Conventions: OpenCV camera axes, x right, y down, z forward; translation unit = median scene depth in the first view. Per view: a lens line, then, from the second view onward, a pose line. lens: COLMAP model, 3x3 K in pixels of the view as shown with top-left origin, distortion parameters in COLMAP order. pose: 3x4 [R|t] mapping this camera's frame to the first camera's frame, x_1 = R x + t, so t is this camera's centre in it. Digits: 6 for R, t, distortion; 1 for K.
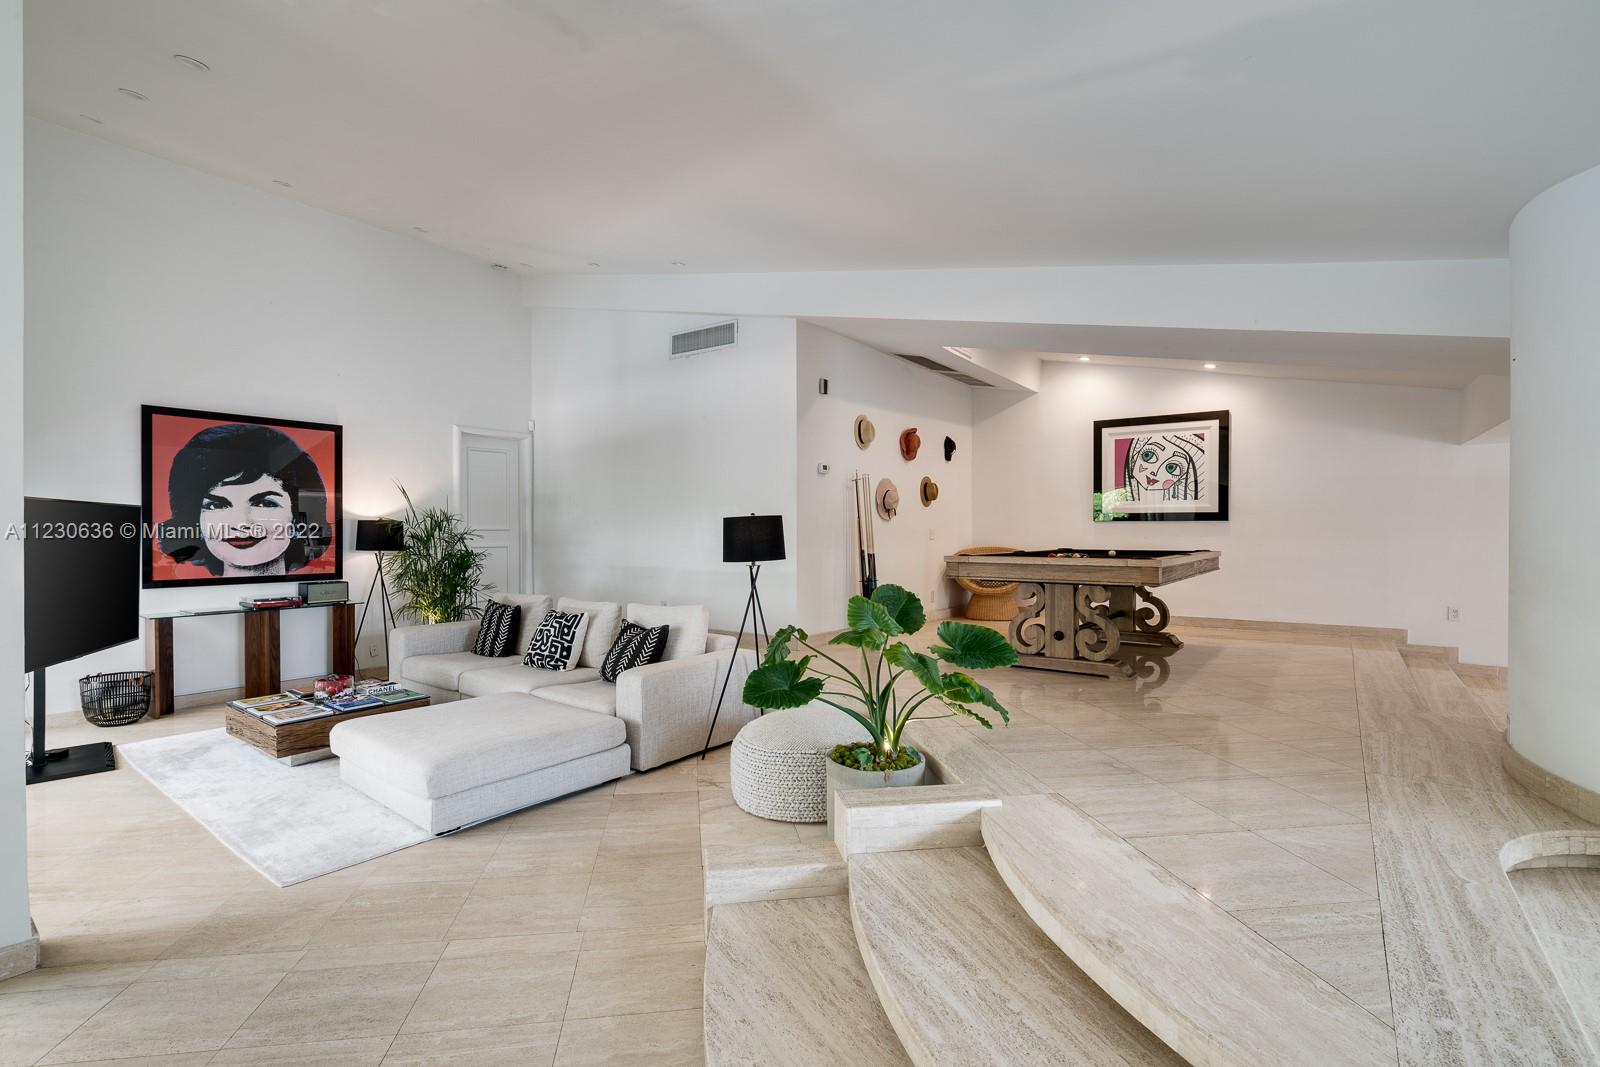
lens RADIAL K [[729.8, 0, 794.7], [0, 729.8, 533.8], [0, 0, 1]] dist [-0.002127, 0.000297]
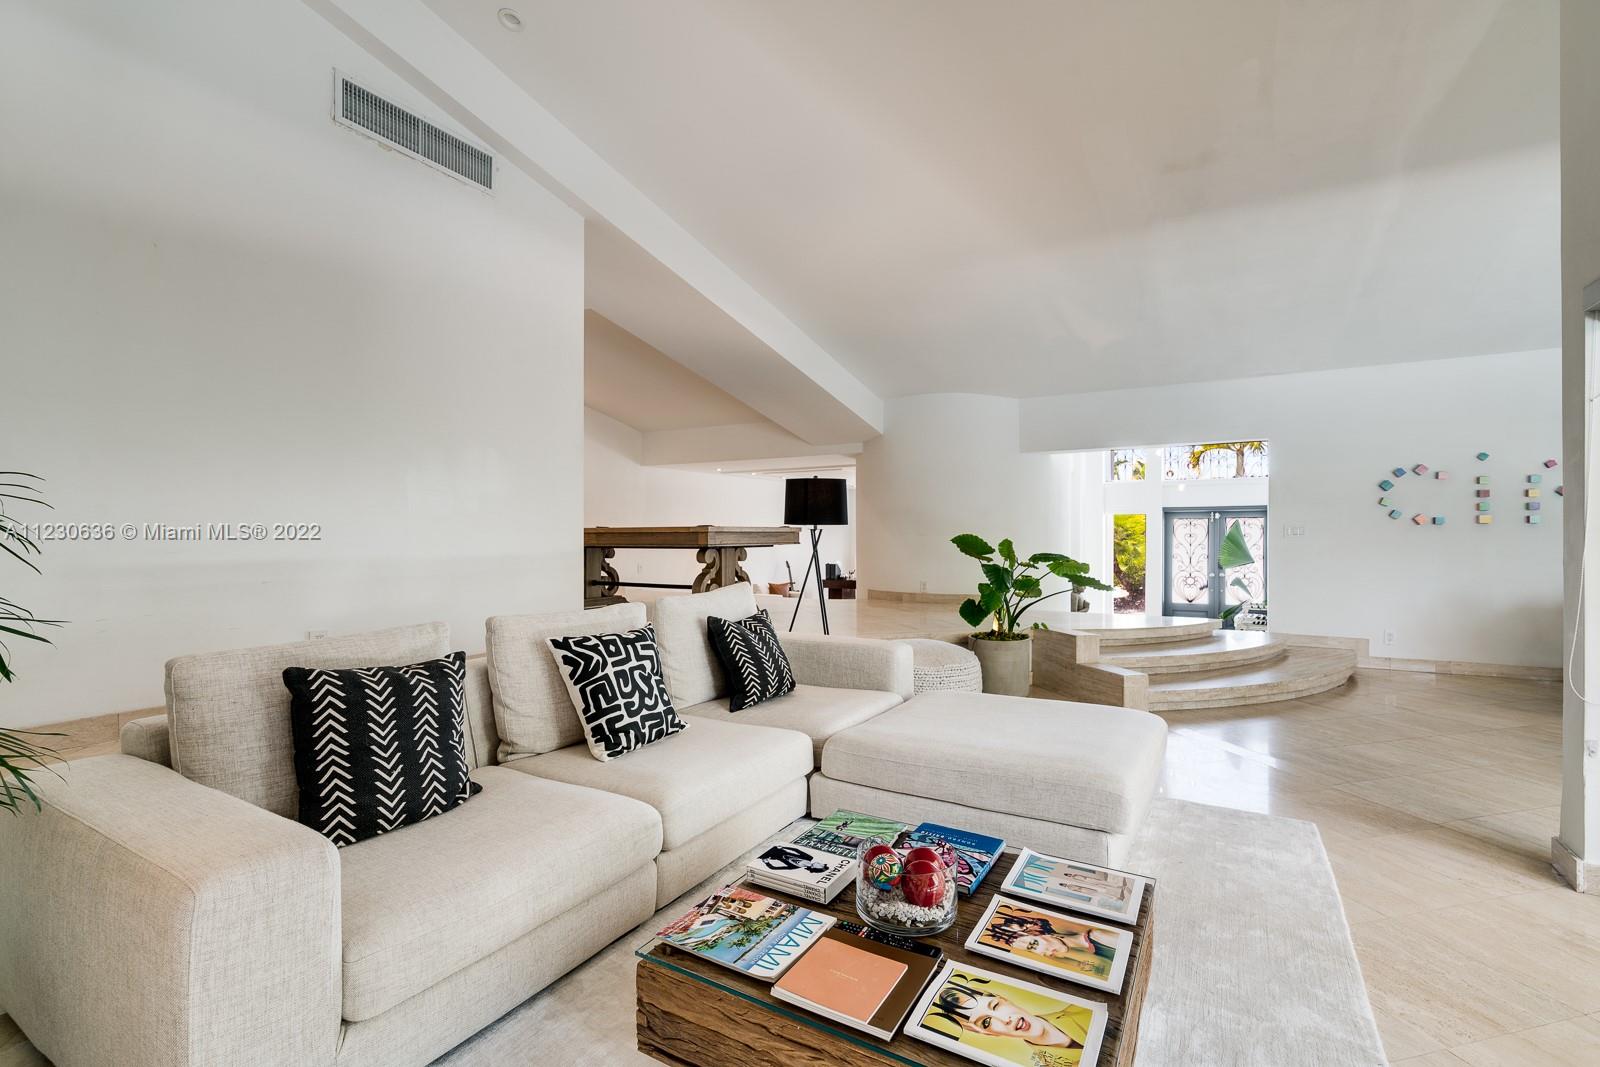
lens RADIAL K [[706.3, 0, 800.0], [0, 706.3, 533.5], [0, 0, 1]] dist [-0.011054, 0.000383]
pose [[-0.102341, 0.005241, 0.994736, -0.989871], [0.009024, 0.999950, -0.004340, 0.053104], [-0.994708, 0.008533, -0.102383, 1.119311]]
